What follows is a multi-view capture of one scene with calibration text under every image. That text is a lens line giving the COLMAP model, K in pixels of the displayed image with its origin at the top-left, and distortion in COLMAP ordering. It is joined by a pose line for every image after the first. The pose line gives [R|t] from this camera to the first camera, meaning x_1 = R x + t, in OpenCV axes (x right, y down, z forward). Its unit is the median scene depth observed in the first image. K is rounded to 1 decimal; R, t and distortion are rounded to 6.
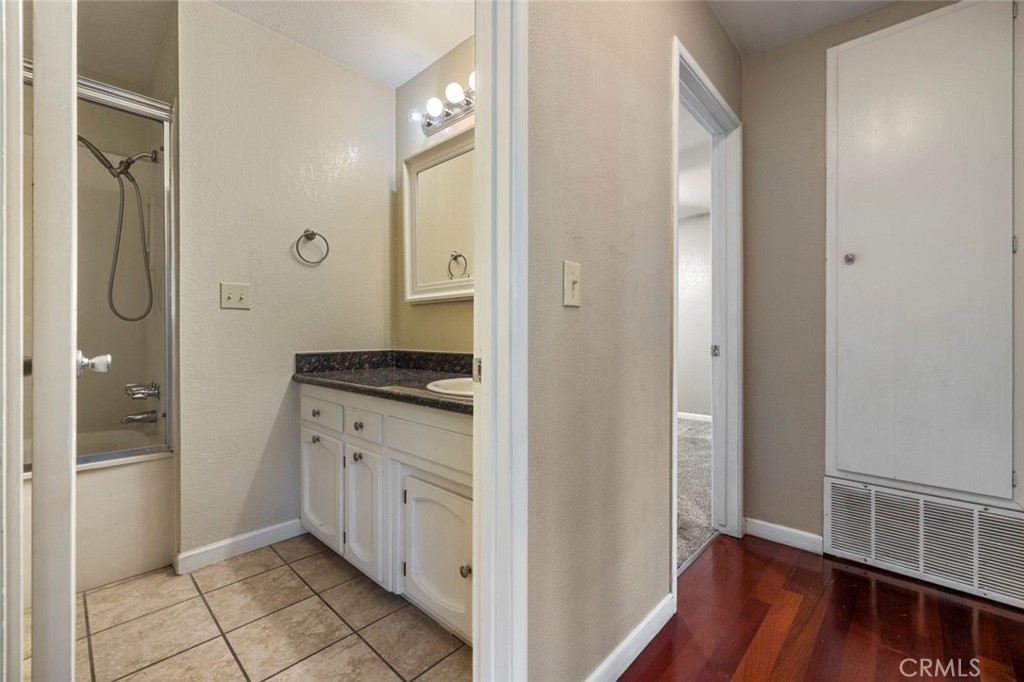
lens RADIAL K [[432.6, 0, 510.3], [0, 432.6, 332.1], [0, 0, 1]] dist [-0.000990, -0.000153]
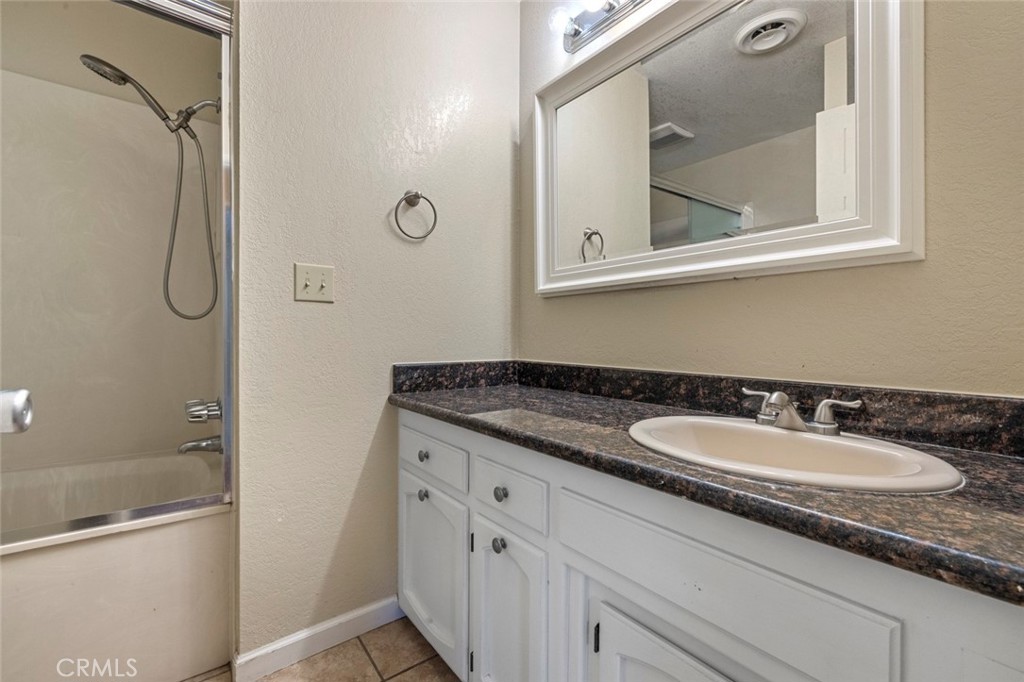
lens RADIAL K [[433.1, 0, 509.0], [0, 433.1, 337.0], [0, 0, 1]] dist [-0.001710, -0.000034]
pose [[0.987321, 0.006106, -0.158619, -0.190873], [-0.005646, 0.999978, 0.003356, -0.000492], [0.158636, -0.002418, 0.987334, 0.320123]]
